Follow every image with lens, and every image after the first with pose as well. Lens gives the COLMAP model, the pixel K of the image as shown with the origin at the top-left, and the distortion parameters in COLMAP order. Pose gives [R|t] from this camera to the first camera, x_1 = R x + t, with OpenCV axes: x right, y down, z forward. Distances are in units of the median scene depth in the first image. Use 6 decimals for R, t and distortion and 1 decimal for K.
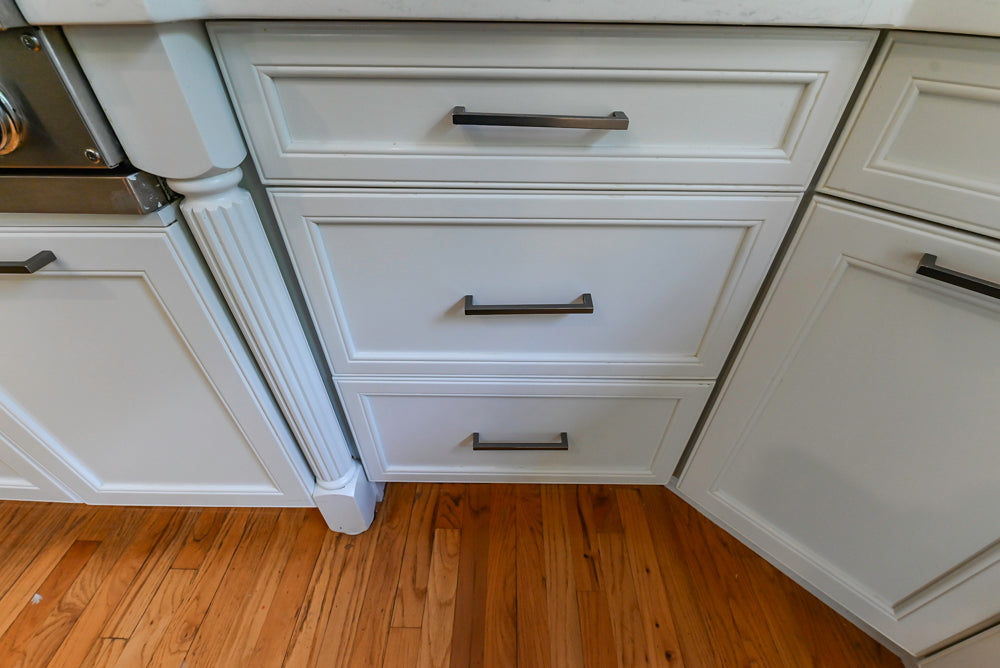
lens RADIAL K [[419.3, 0, 502.5], [0, 419.3, 329.7], [0, 0, 1]] dist [0.003451, -0.005558]
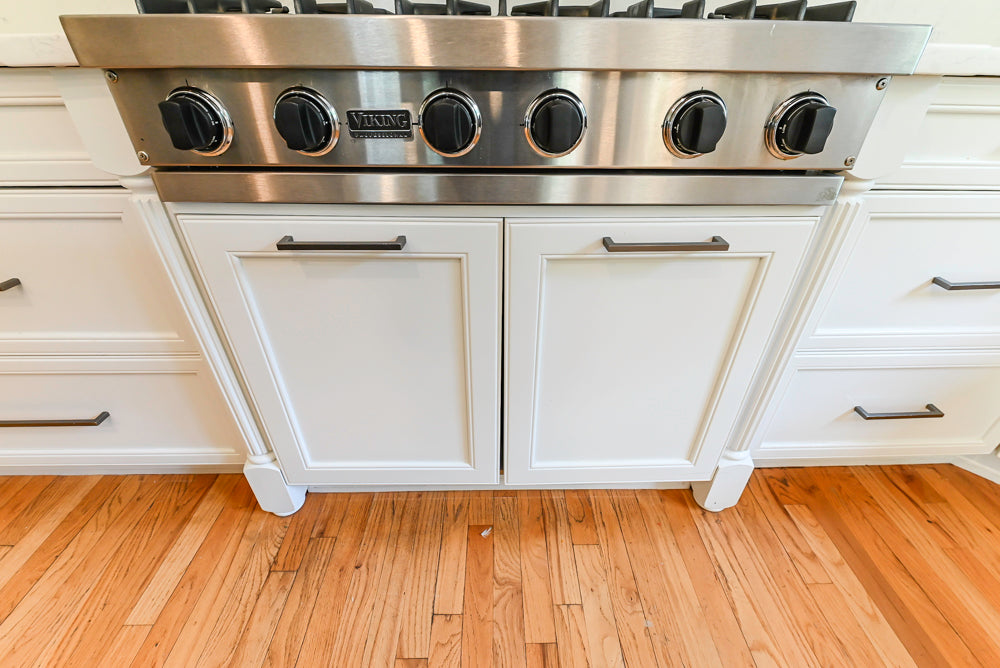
lens RADIAL K [[419.3, 0, 506.8], [0, 419.3, 330.4], [0, 0, 1]] dist [0.003451, -0.005558]
pose [[0.999338, -0.019313, 0.030830, -0.997727], [0.022768, 0.992990, -0.115984, 0.137534], [-0.028374, 0.116610, 0.992772, -0.150547]]
